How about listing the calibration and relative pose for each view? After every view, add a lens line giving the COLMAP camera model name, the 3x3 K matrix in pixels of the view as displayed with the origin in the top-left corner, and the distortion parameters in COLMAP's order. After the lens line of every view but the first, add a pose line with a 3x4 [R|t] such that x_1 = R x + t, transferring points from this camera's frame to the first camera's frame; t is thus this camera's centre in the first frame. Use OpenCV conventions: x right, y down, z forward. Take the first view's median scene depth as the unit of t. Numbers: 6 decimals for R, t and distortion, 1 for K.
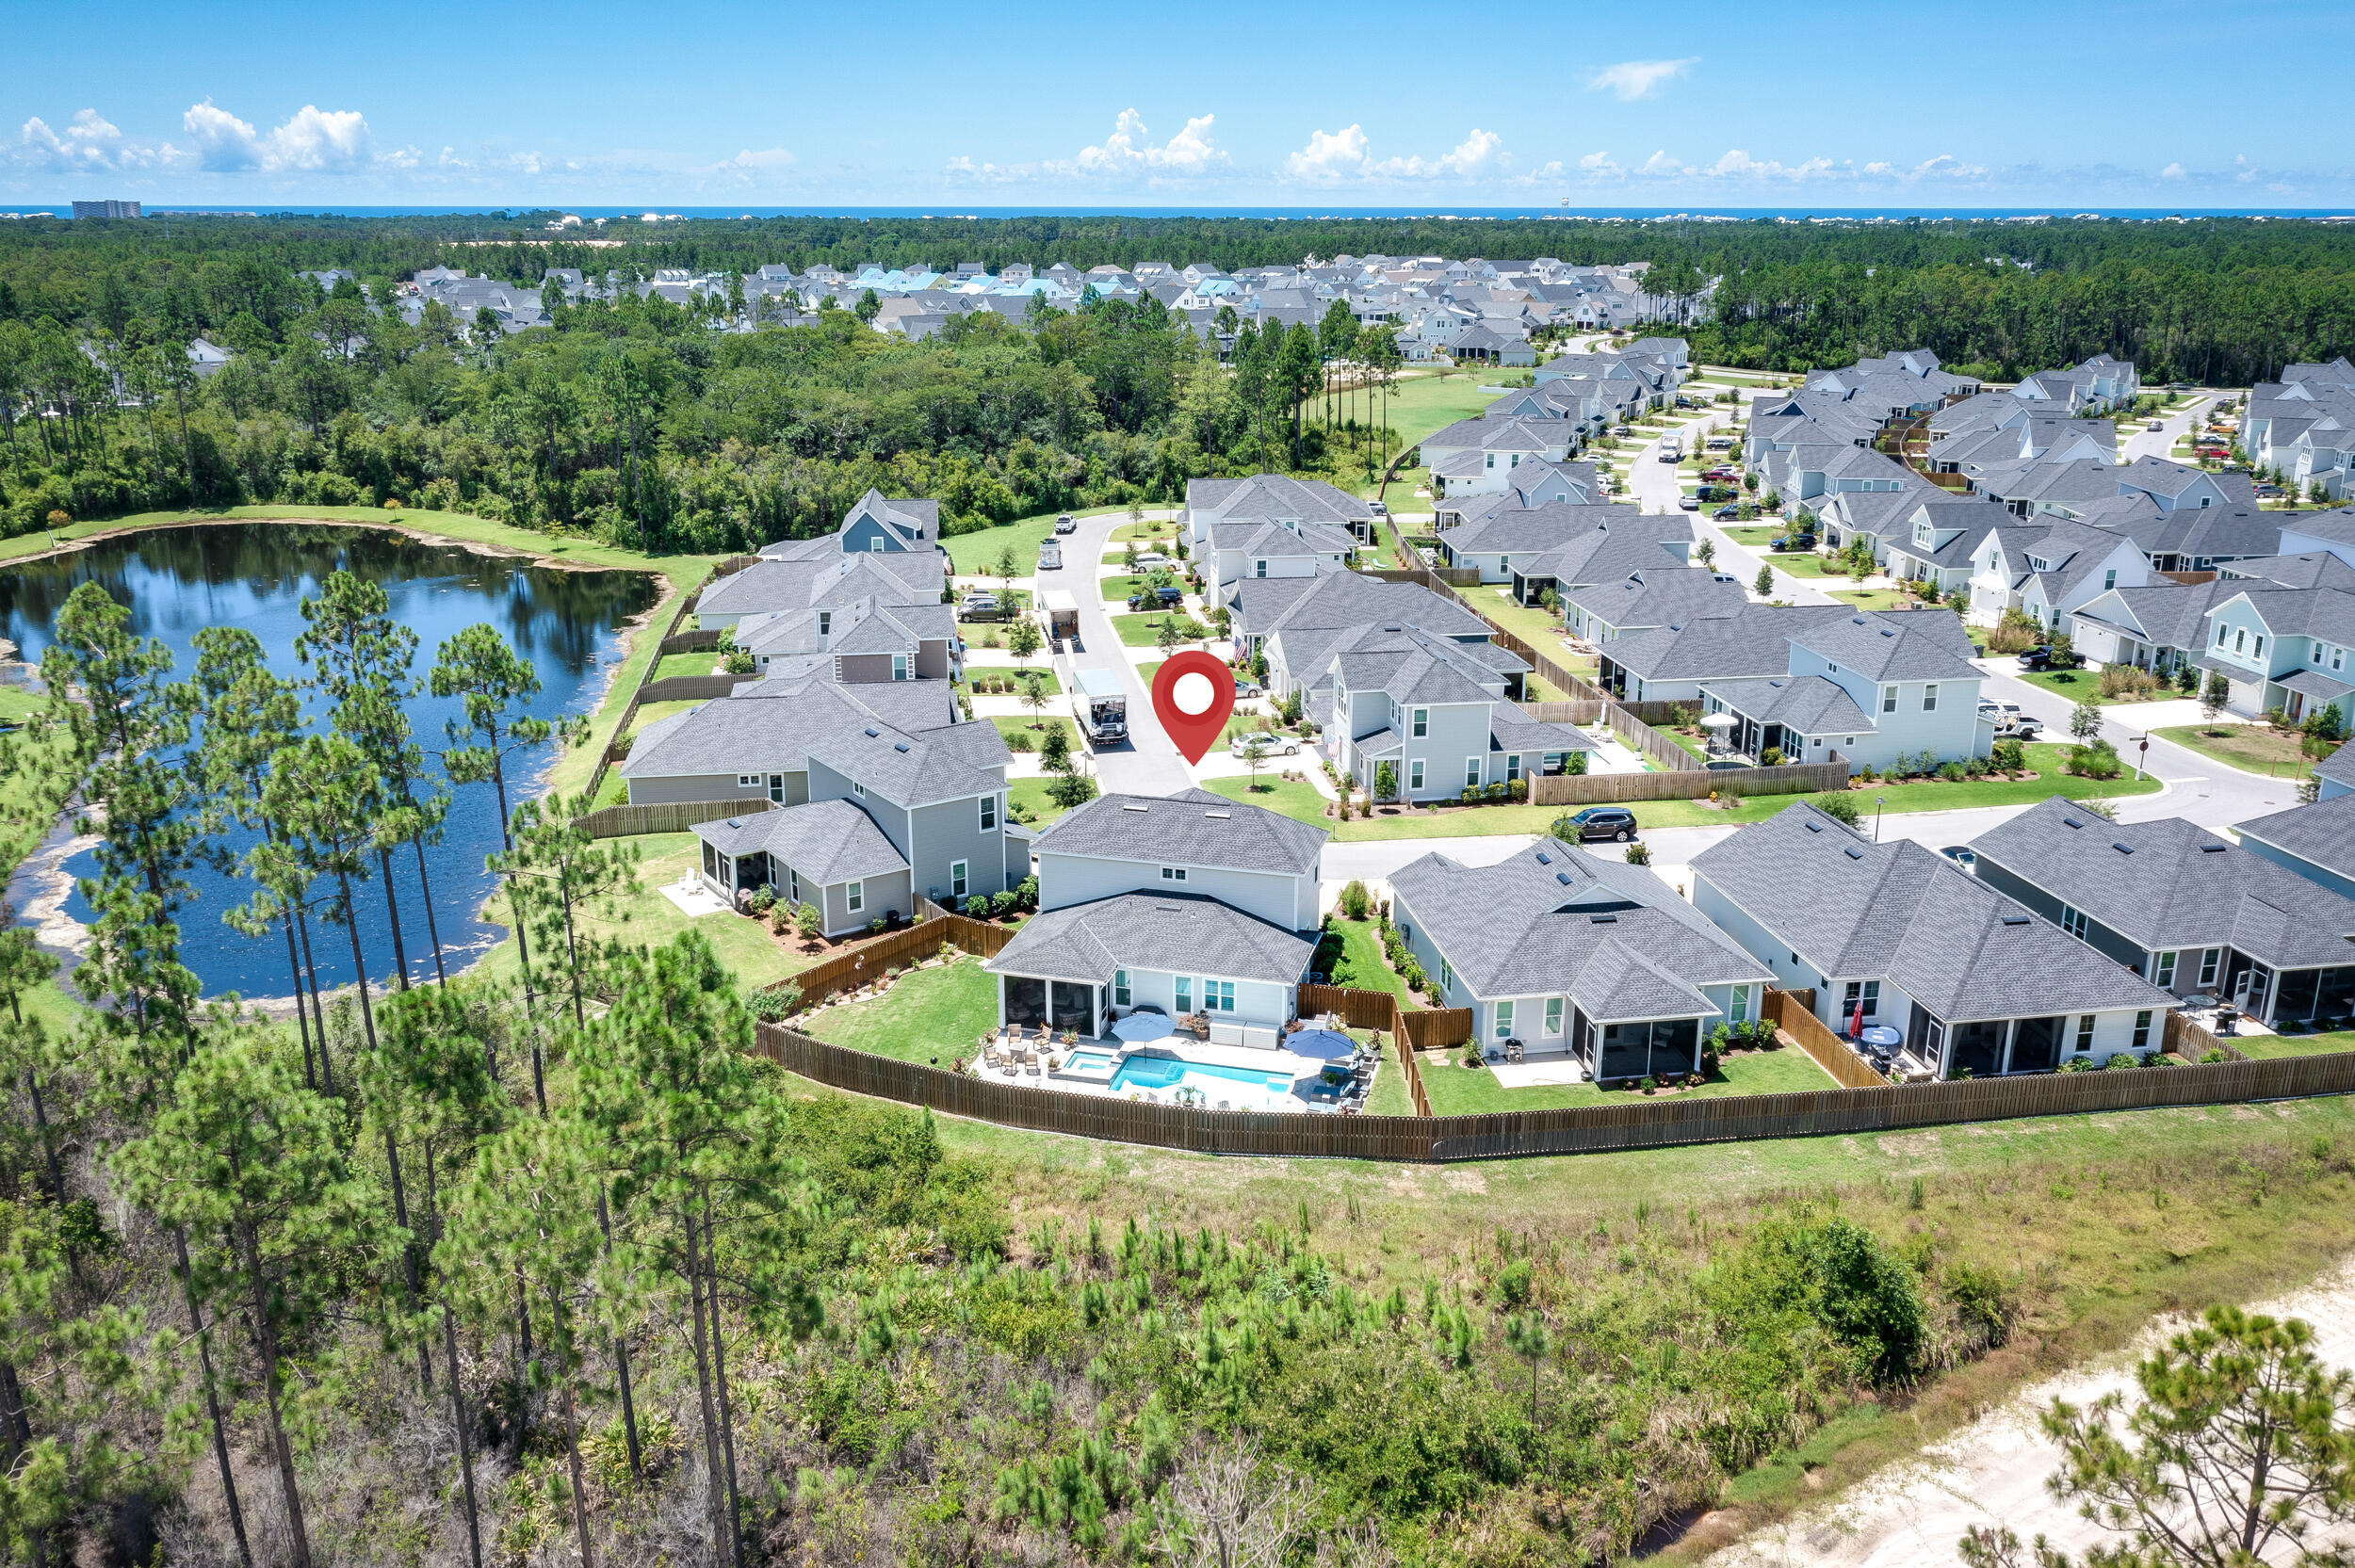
lens RADIAL K [[1877.2, 0, 1177.5], [0, 1877.2, 784.0], [0, 0, 1]] dist [-0.001260, 0.004285]
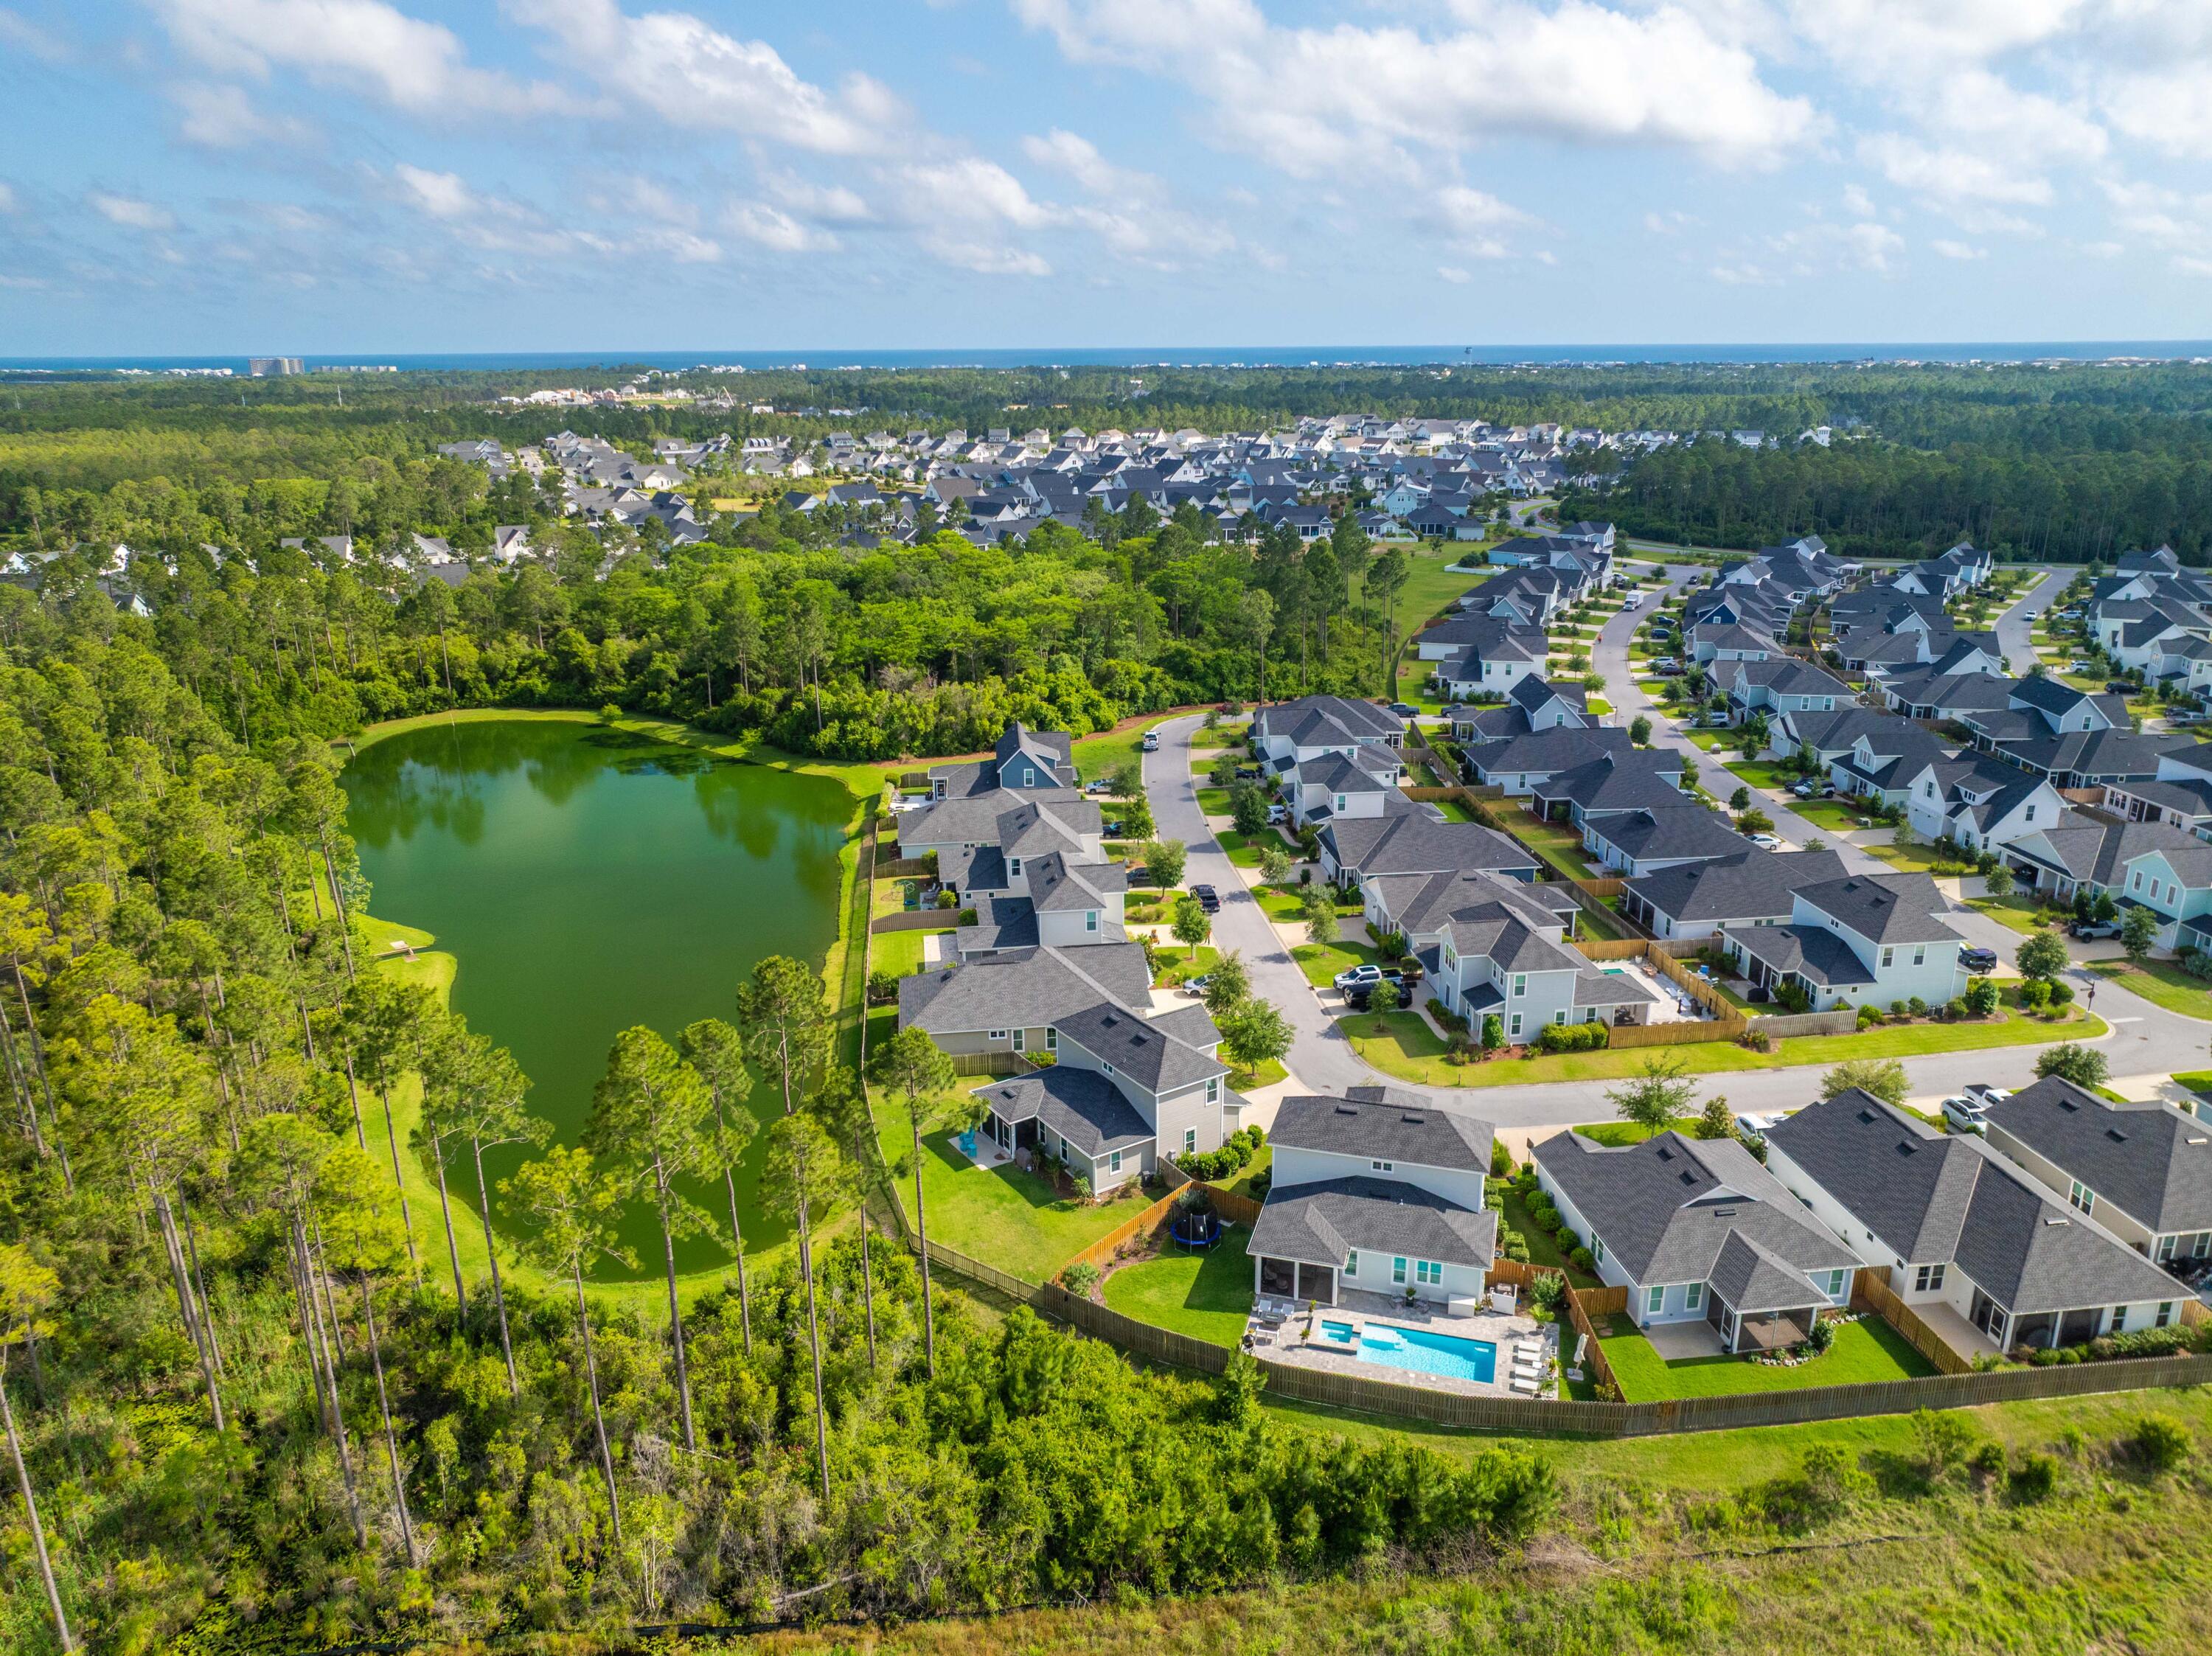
lens RADIAL K [[1537.3, 0, 1106.0], [0, 1537.3, 828.0], [0, 0, 1]] dist [0.002938, -0.002573]
pose [[0.999730, -0.001253, -0.023219, -0.120327], [0.001350, 0.999990, 0.004180, -0.136723], [0.023214, -0.004210, 0.999722, -0.043576]]
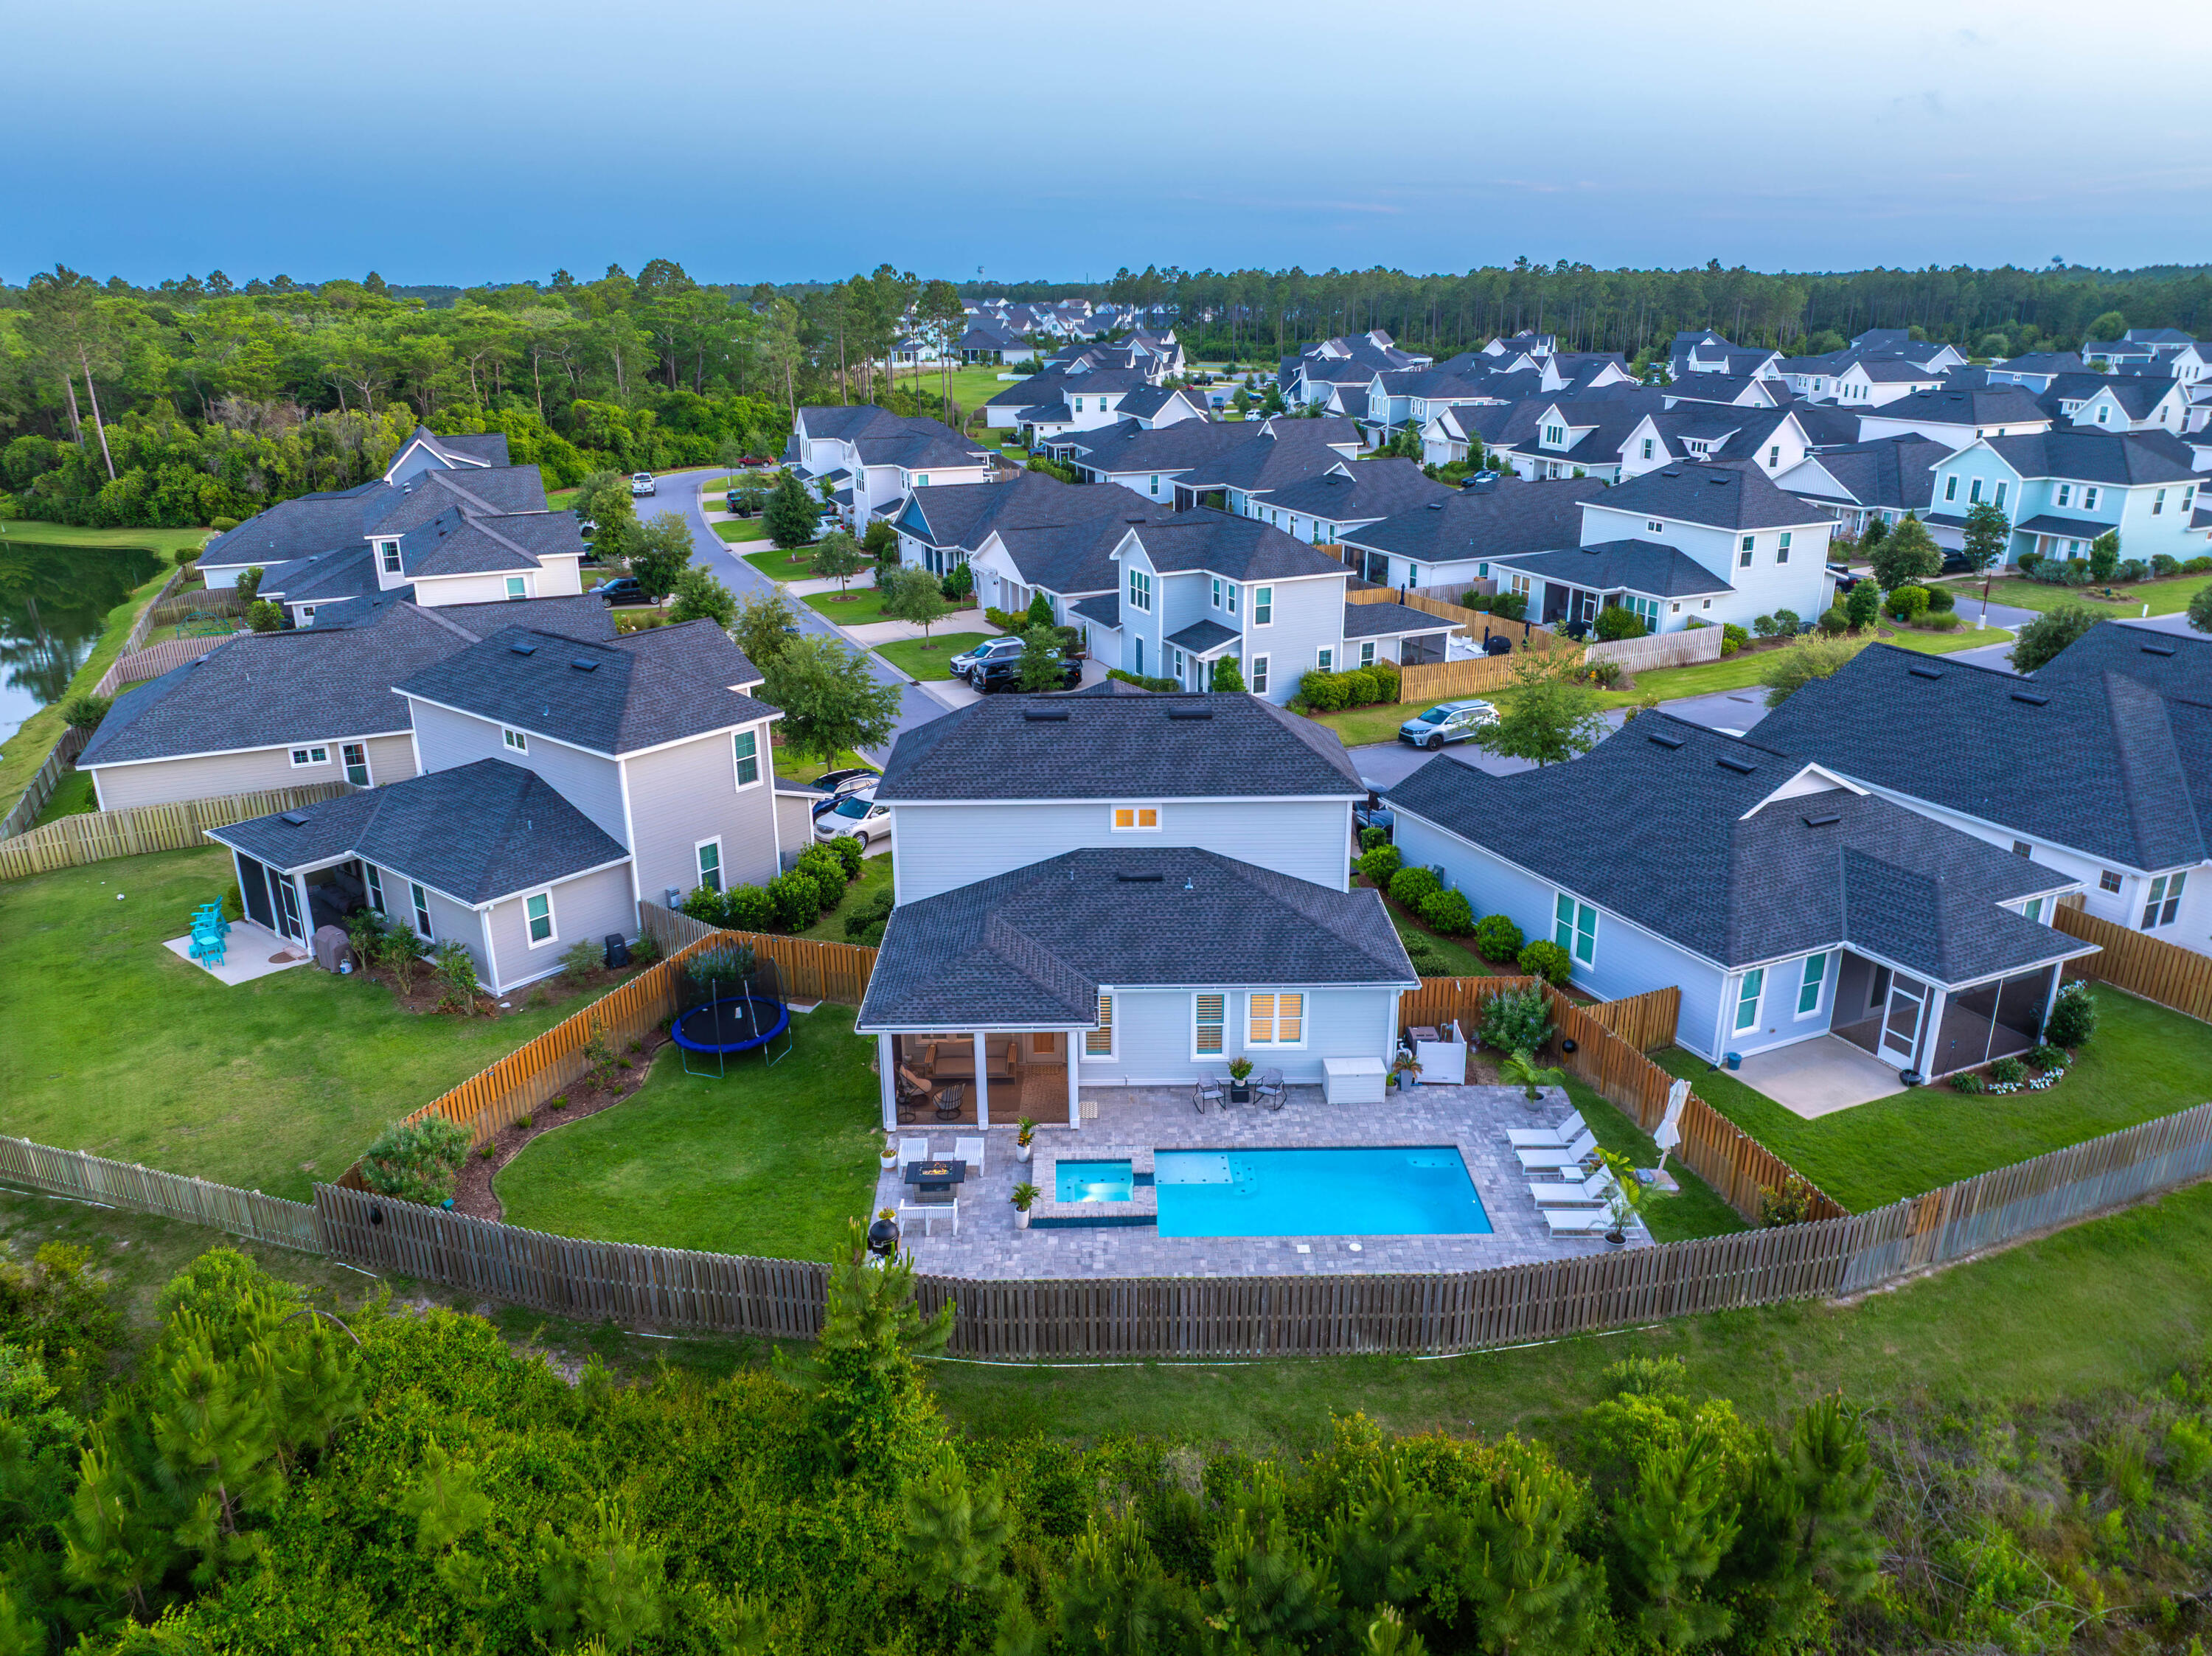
lens RADIAL K [[1537.3, 0, 1106.0], [0, 1537.3, 828.0], [0, 0, 1]] dist [0.002938, -0.002573]
pose [[0.961562, -0.099650, 0.255867, -0.095808], [0.089695, 0.994697, 0.050317, 0.019052], [-0.259525, -0.025433, 0.965402, 0.391697]]
